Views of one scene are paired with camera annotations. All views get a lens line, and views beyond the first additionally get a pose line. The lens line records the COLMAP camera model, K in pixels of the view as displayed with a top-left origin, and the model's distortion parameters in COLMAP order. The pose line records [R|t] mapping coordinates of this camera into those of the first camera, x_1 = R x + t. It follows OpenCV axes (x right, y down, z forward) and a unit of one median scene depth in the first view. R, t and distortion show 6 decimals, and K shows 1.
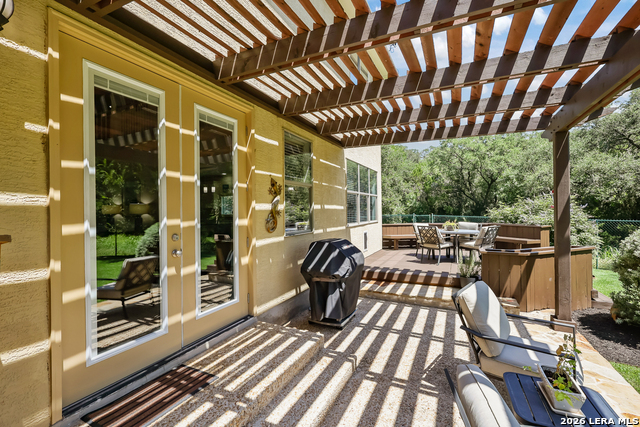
lens RADIAL K [[297.5, 0, 317.3], [0, 297.5, 208.1], [0, 0, 1]] dist [-0.004498, 0.001258]
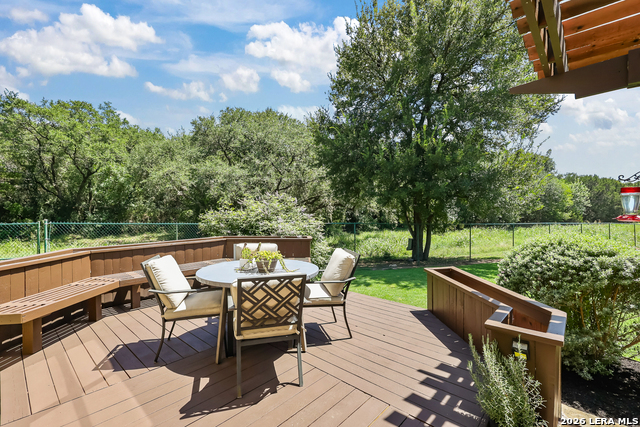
lens RADIAL K [[297.5, 0, 324.9], [0, 297.5, 214.0], [0, 0, 1]] dist [-0.004498, 0.001258]
pose [[0.294095, -0.007842, 0.955744, 0.084426], [-0.014333, 0.999818, 0.012614, -0.009253], [-0.955669, -0.017408, 0.293929, 0.837641]]
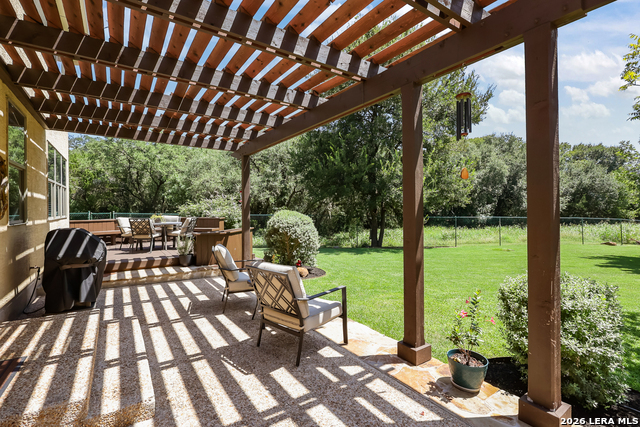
lens RADIAL K [[297.5, 0, 323.4], [0, 297.5, 212.1], [0, 0, 1]] dist [-0.004498, 0.001258]
pose [[0.491426, -0.000419, 0.870919, -0.237747], [-0.006028, 0.999974, 0.003882, 0.028703], [-0.870899, -0.007157, 0.491411, -0.110643]]
